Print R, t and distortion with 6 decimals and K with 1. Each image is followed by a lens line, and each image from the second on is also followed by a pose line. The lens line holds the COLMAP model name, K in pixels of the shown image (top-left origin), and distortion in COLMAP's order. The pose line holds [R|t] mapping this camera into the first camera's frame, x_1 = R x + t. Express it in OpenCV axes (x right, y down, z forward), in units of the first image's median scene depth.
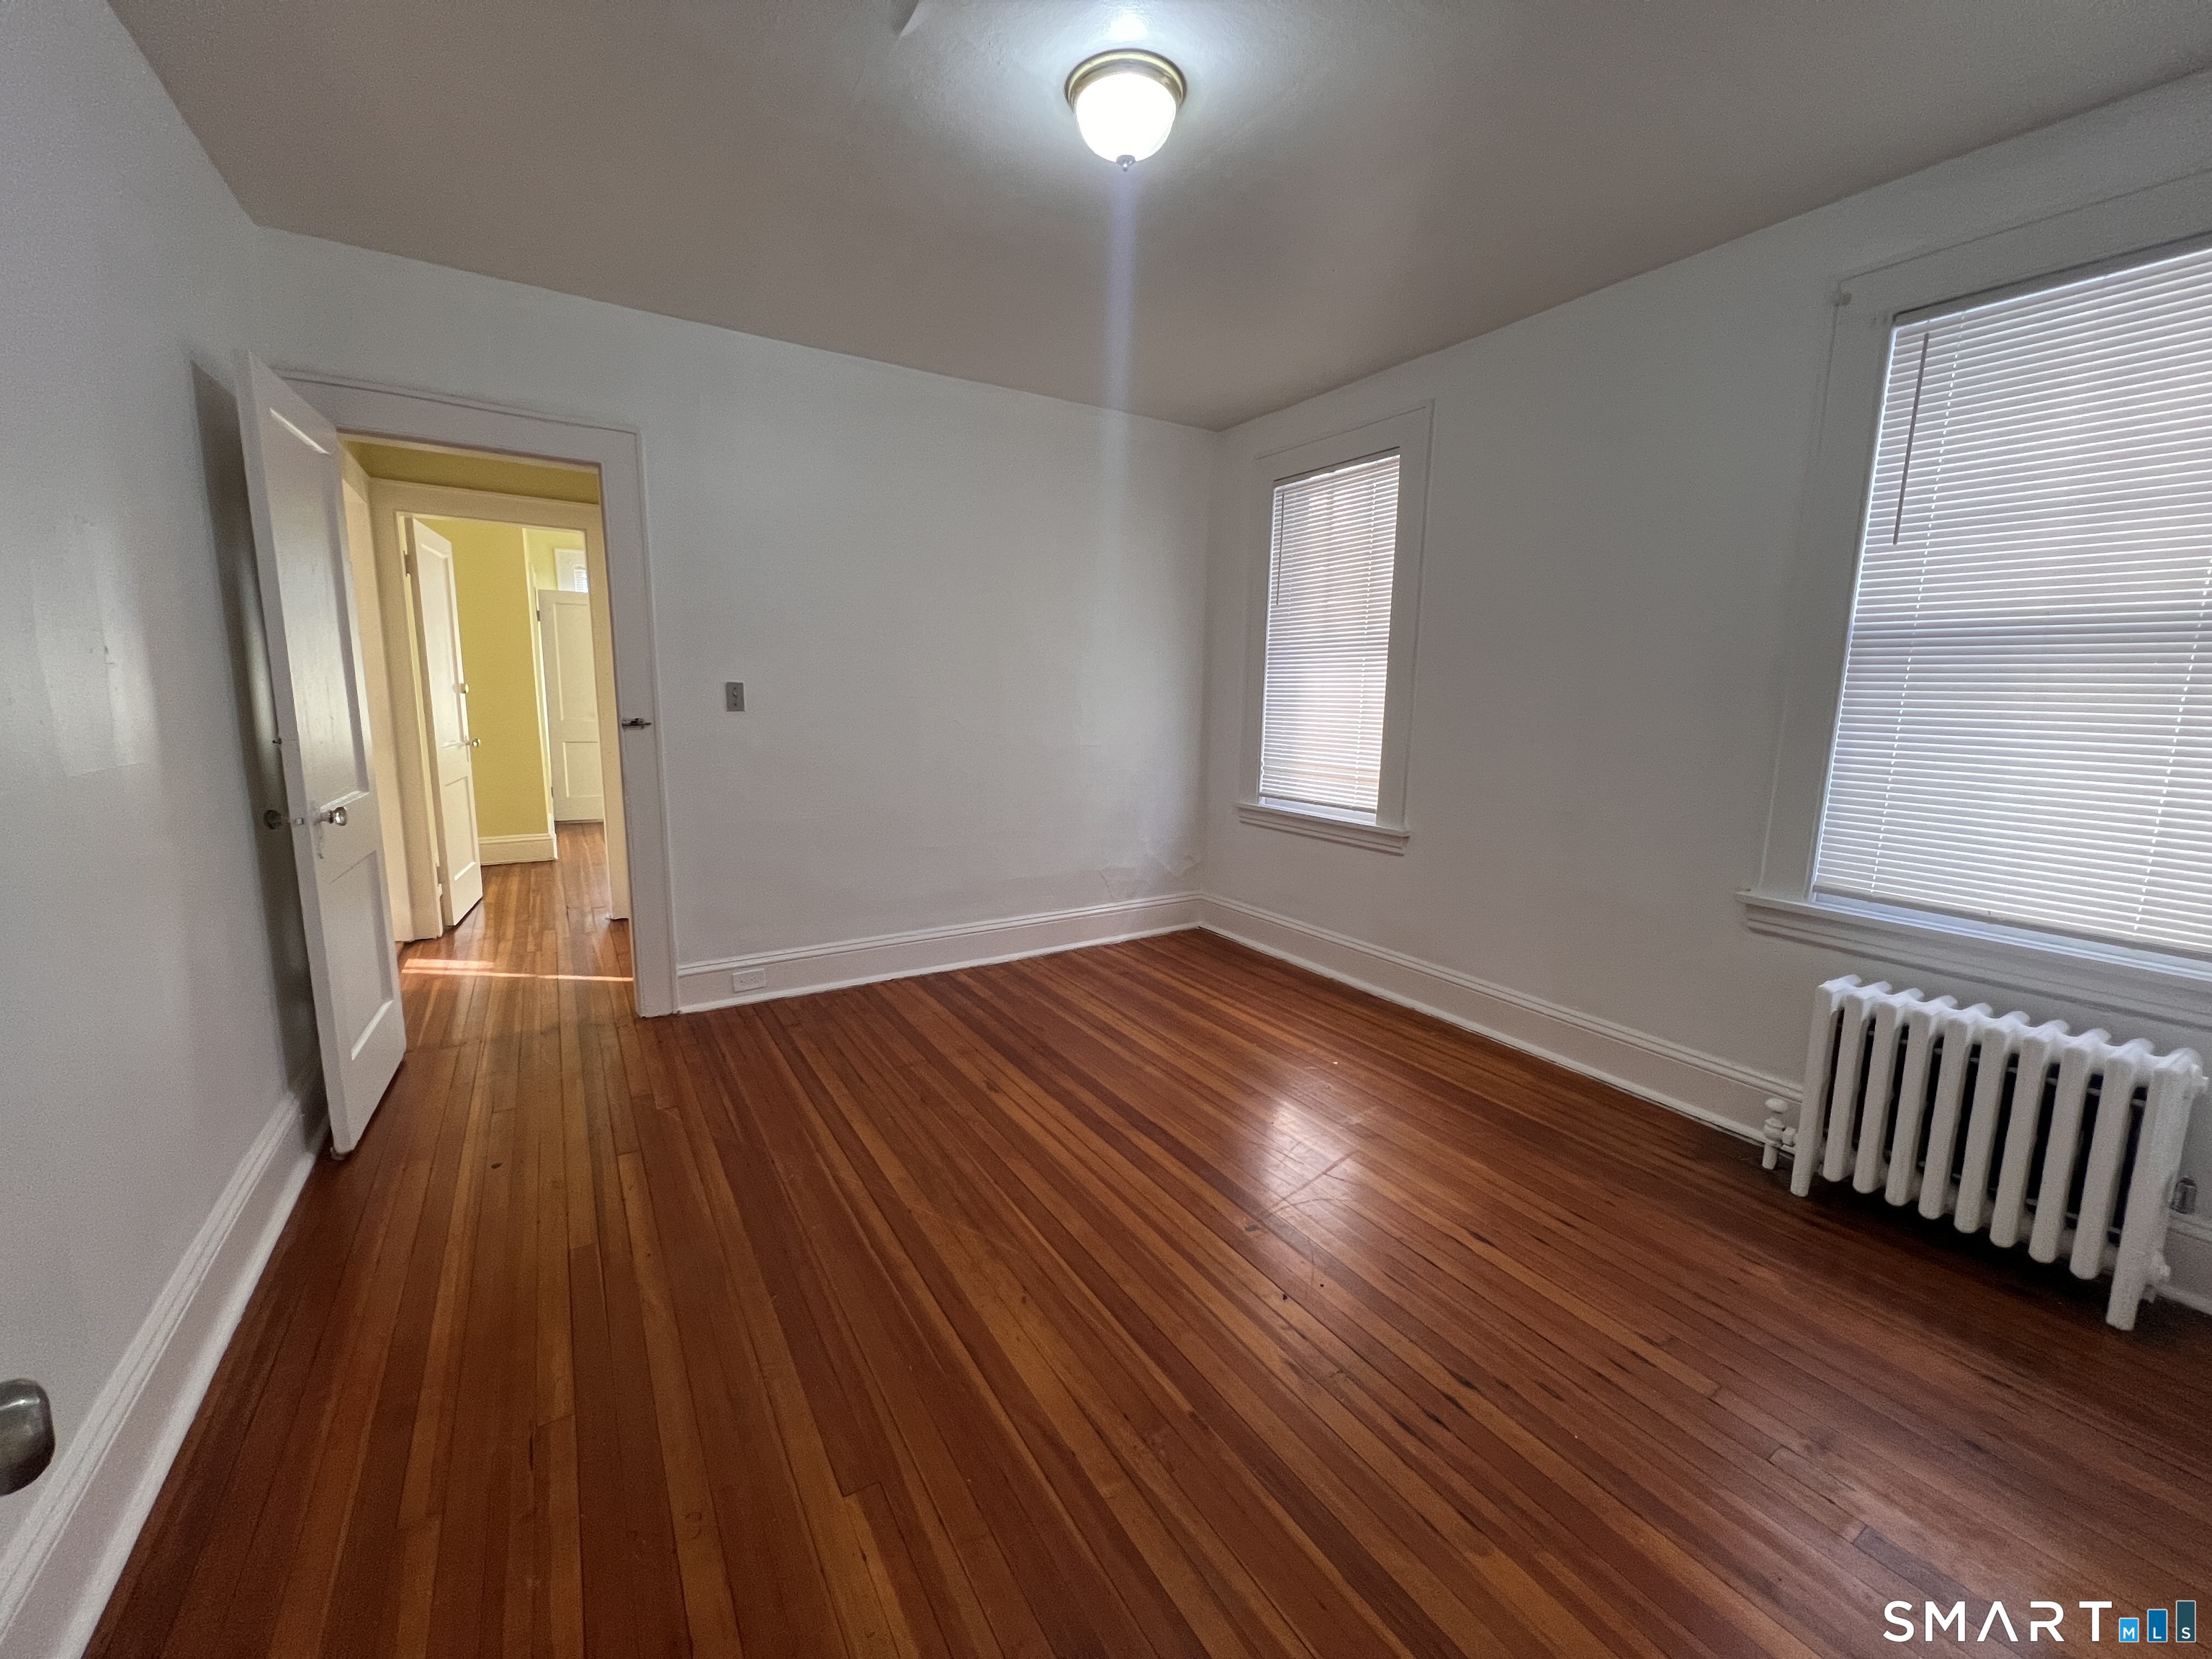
lens RADIAL K [[879.3, 0, 1102.6], [0, 879.3, 823.9], [0, 0, 1]] dist [-0.002039, -0.000508]
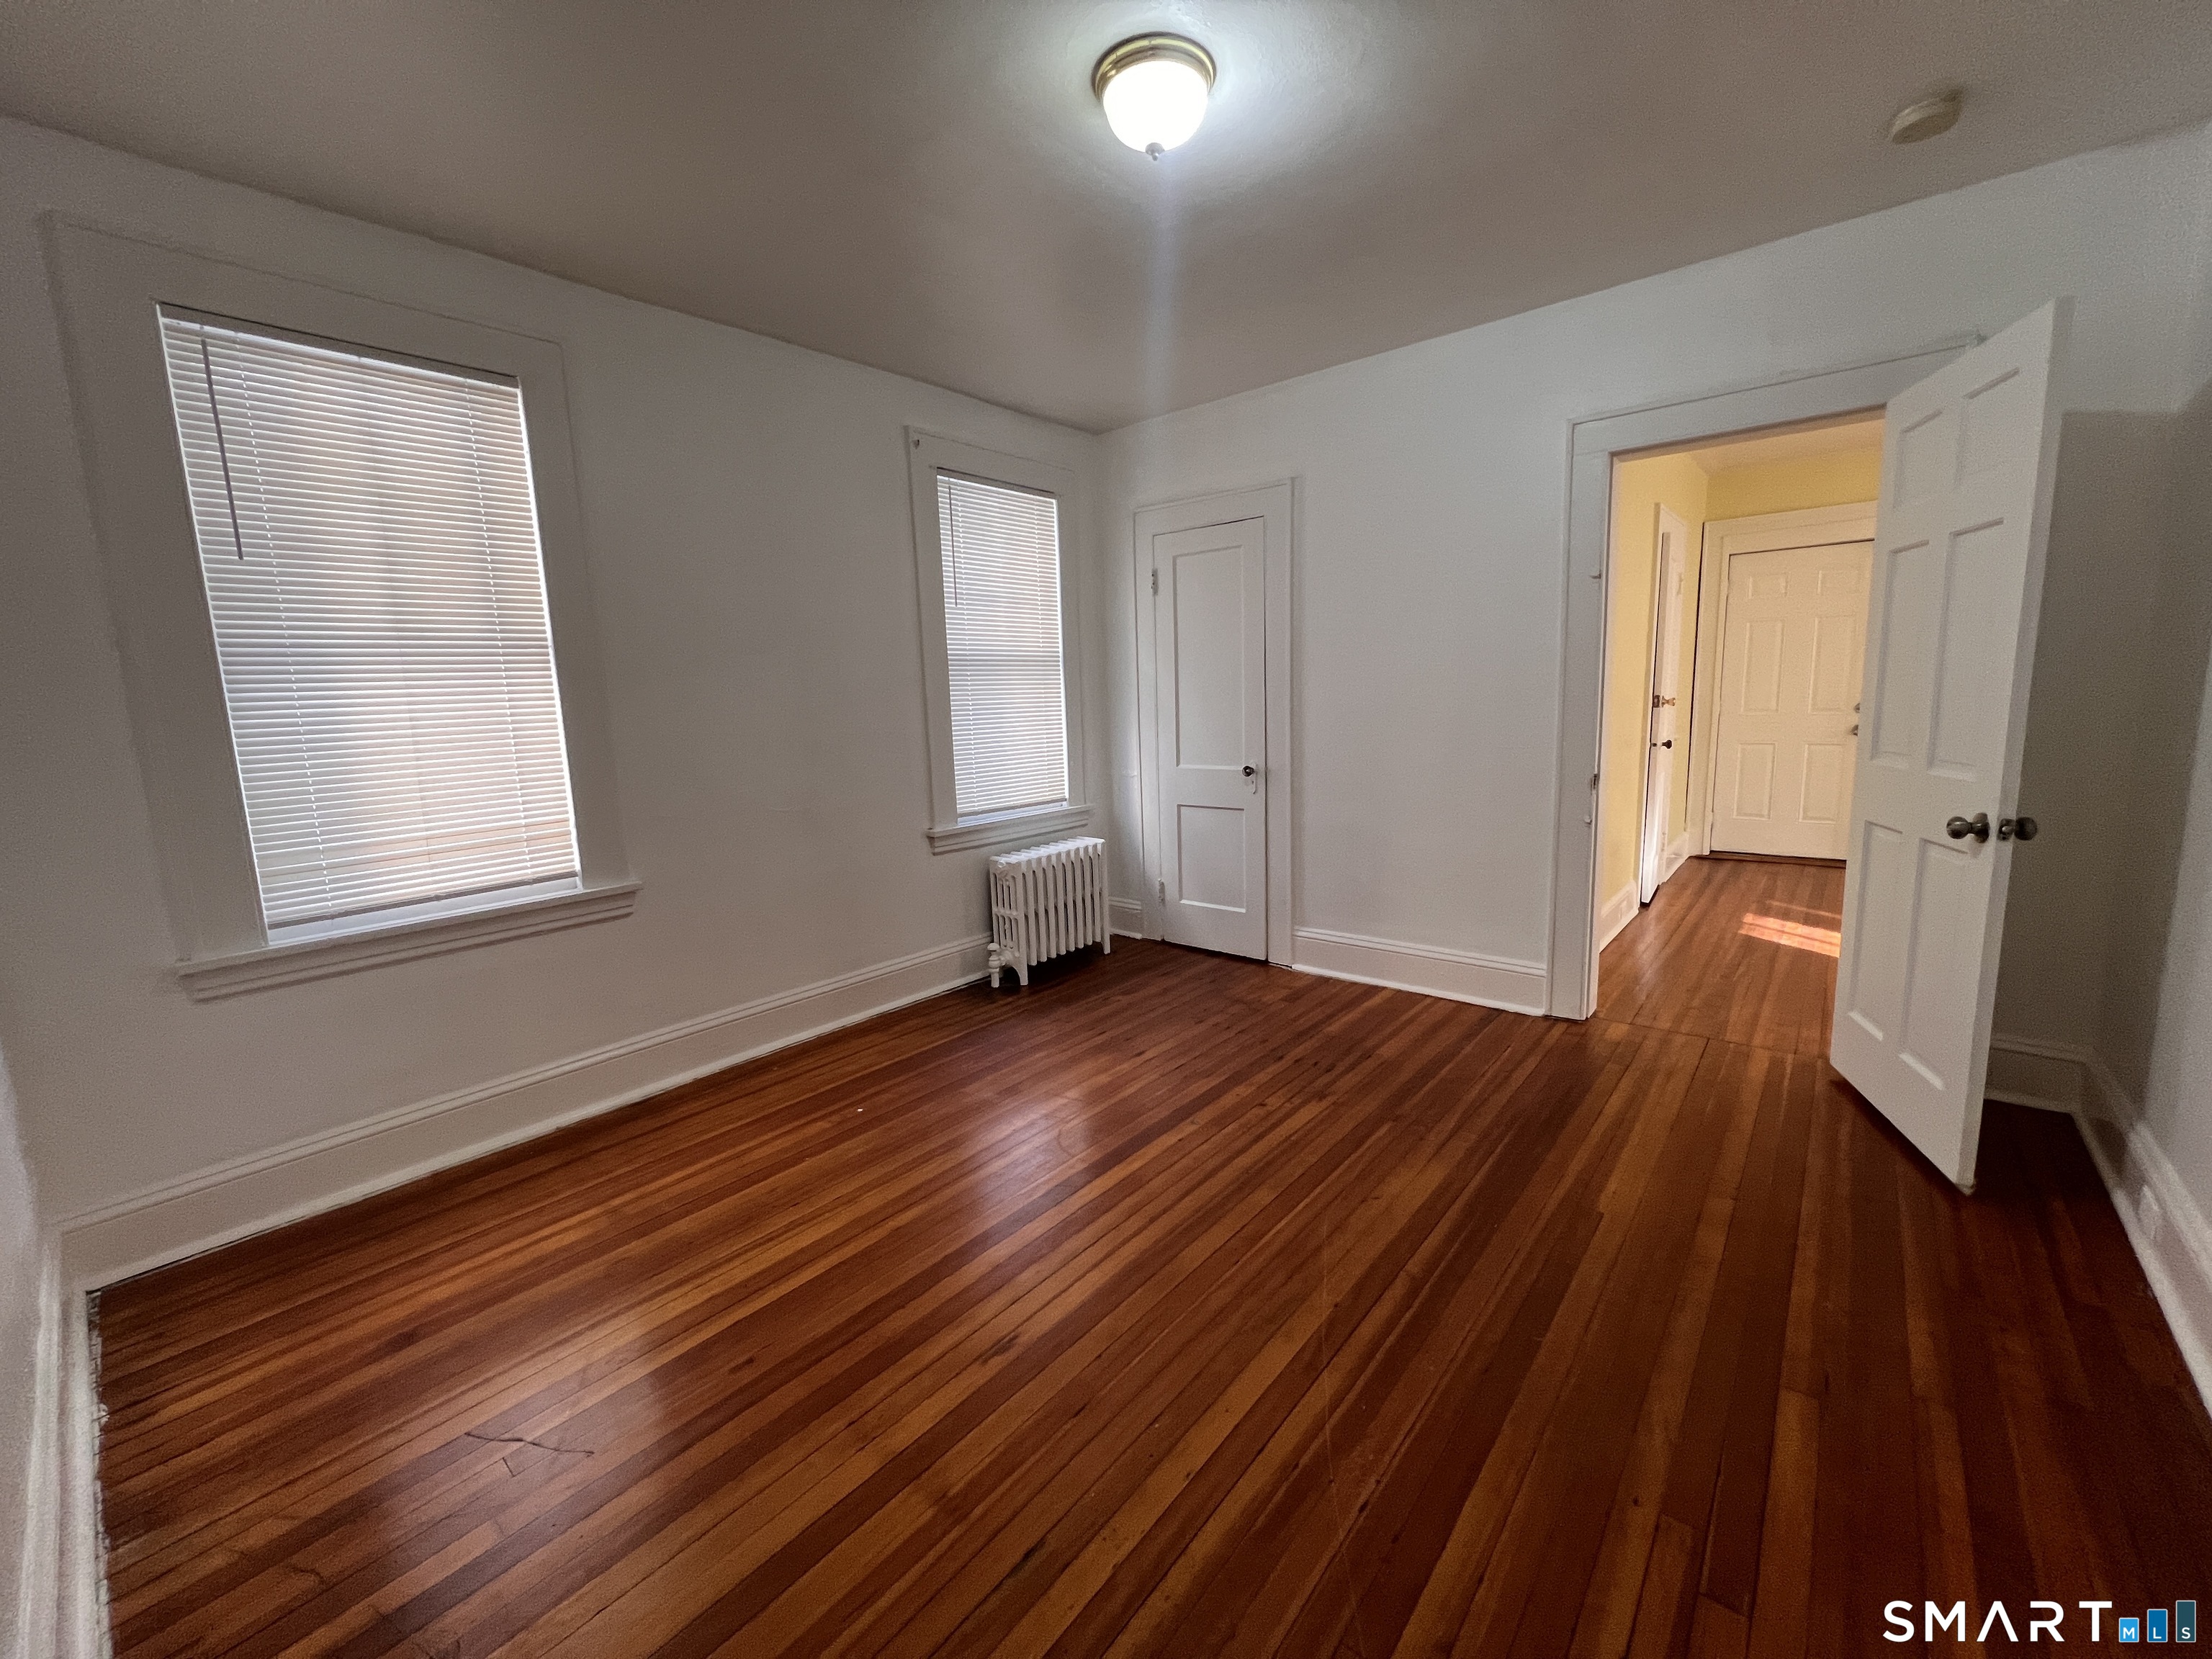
lens RADIAL K [[883.0, 0, 1095.9], [0, 883.0, 822.5], [0, 0, 1]] dist [0.000478, -0.000079]
pose [[-0.295499, -0.143779, 0.944462, -0.678937], [0.179066, 0.962753, 0.202589, -0.168773], [-0.938411, 0.228986, -0.258747, 1.017405]]
